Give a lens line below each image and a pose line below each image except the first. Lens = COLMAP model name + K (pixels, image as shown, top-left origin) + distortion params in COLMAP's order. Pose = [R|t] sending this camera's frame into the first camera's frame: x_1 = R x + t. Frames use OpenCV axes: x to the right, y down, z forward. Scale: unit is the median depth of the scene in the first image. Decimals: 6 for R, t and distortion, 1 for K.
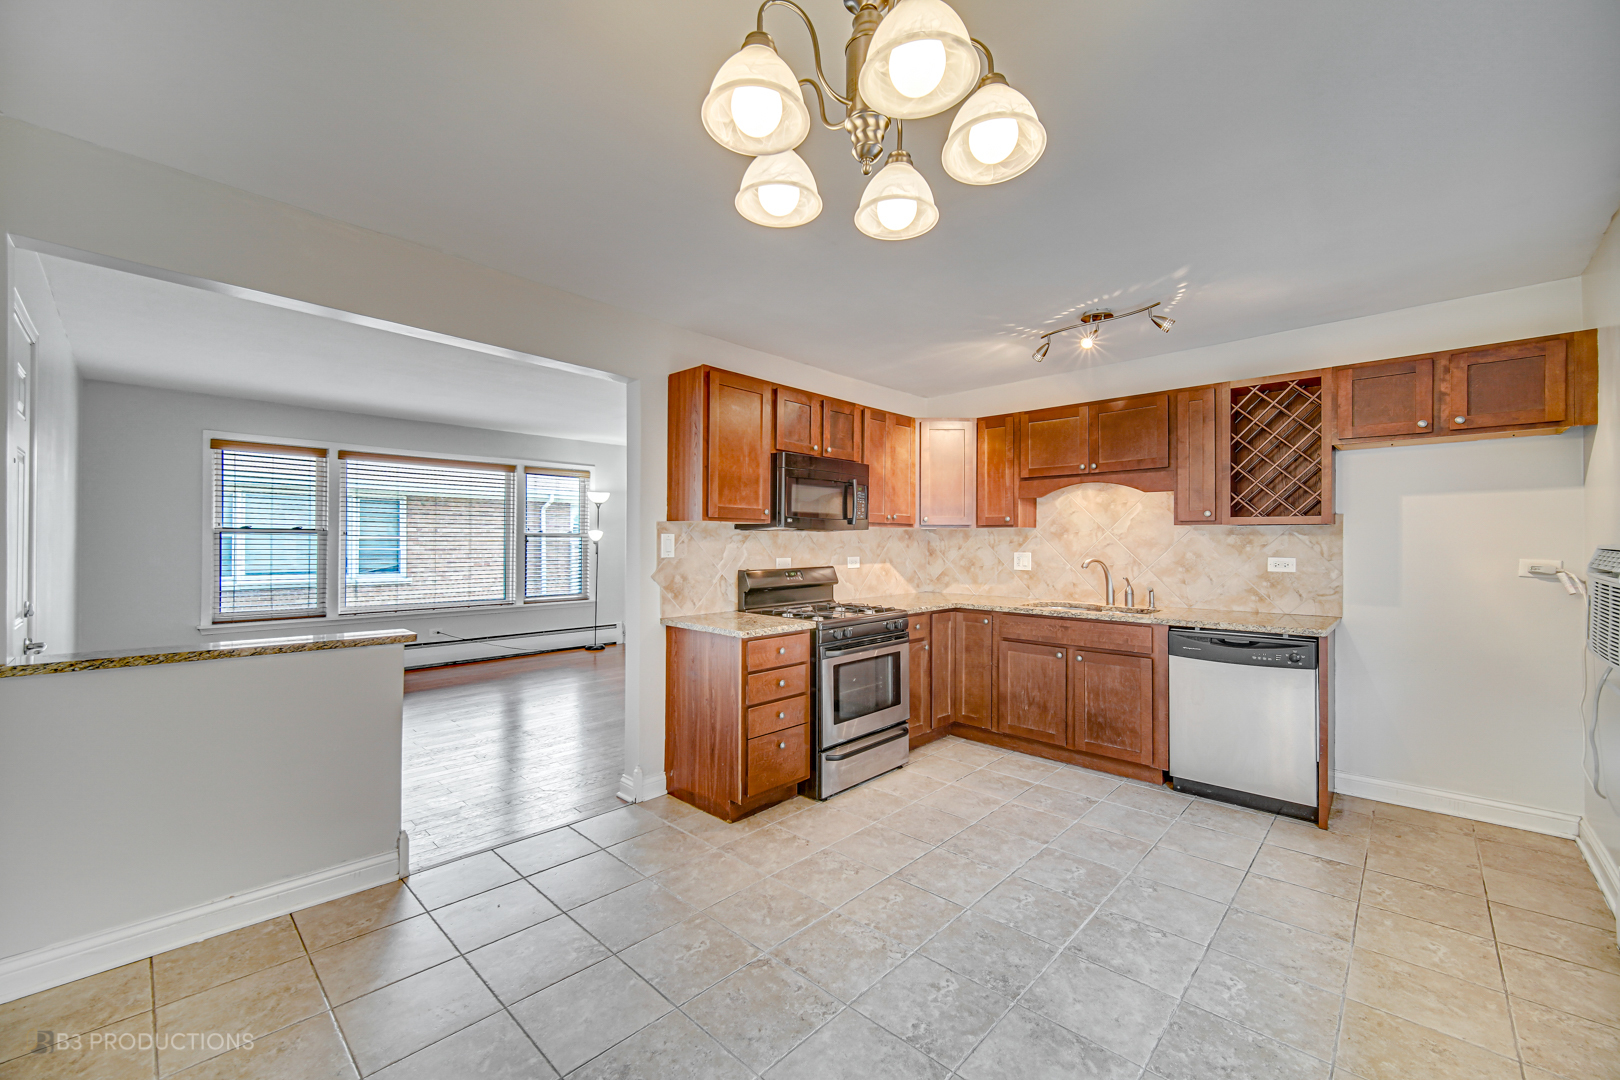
lens RADIAL K [[644.6, 0, 798.3], [0, 644.6, 540.1], [0, 0, 1]] dist [0.002741, -0.000480]
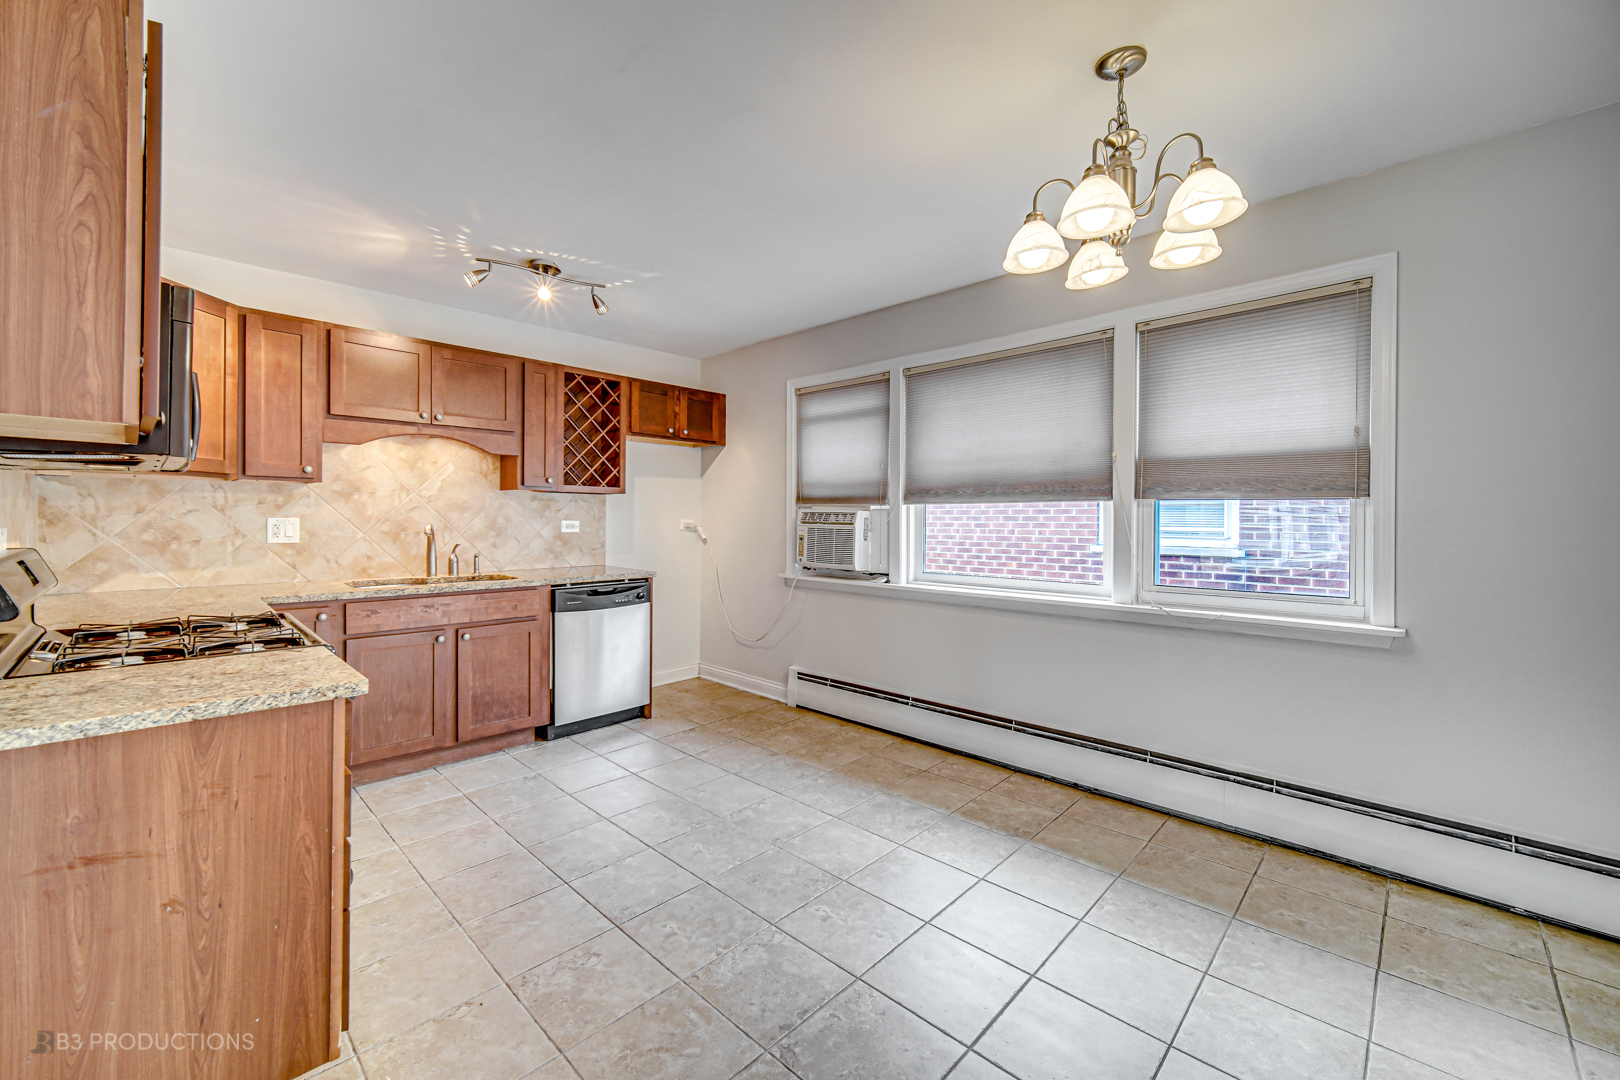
lens RADIAL K [[644.6, 0, 810.0], [0, 644.6, 520.1], [0, 0, 1]] dist [0.002741, -0.000480]
pose [[0.003659, -0.004519, 0.999983, -0.461751], [-0.010029, 0.999939, 0.004556, 0.016887], [-0.999943, -0.010046, 0.003613, 0.560243]]
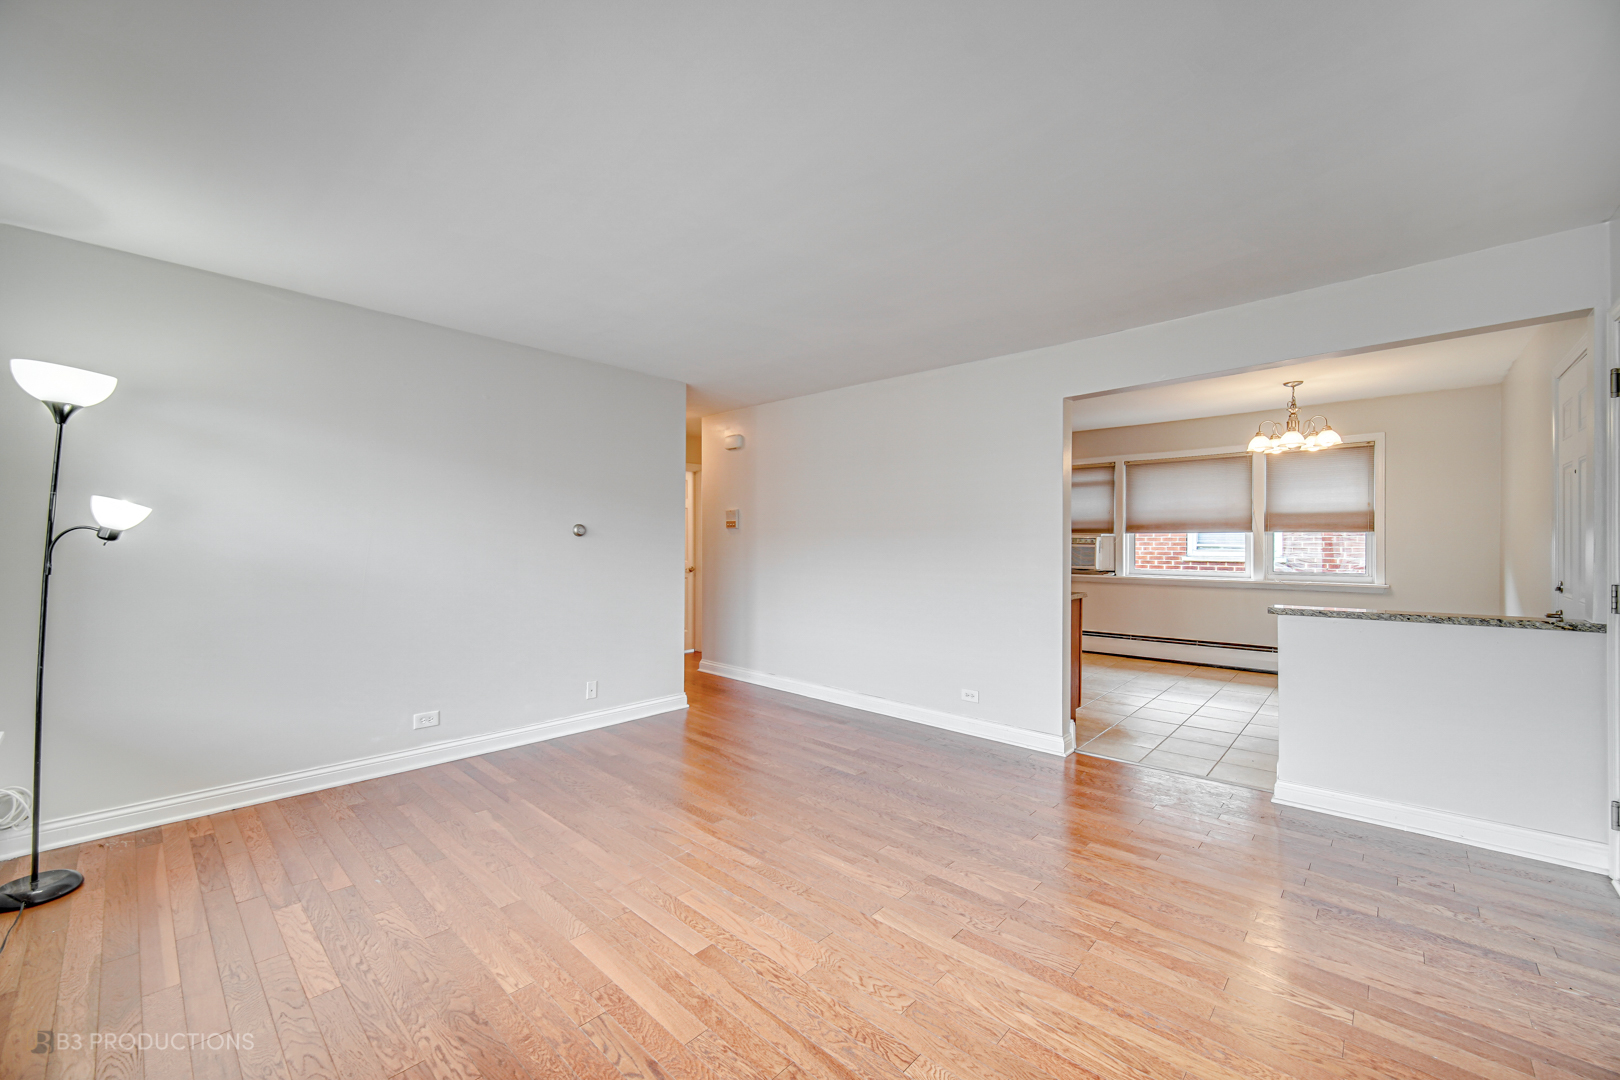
lens RADIAL K [[644.6, 0, 815.1], [0, 644.6, 544.7], [0, 0, 1]] dist [0.002741, -0.000480]
pose [[-0.034340, -0.013176, 0.999323, -0.998679], [0.000529, 0.999913, 0.013202, 0.007991], [-0.999410, 0.000982, -0.034330, 1.084816]]
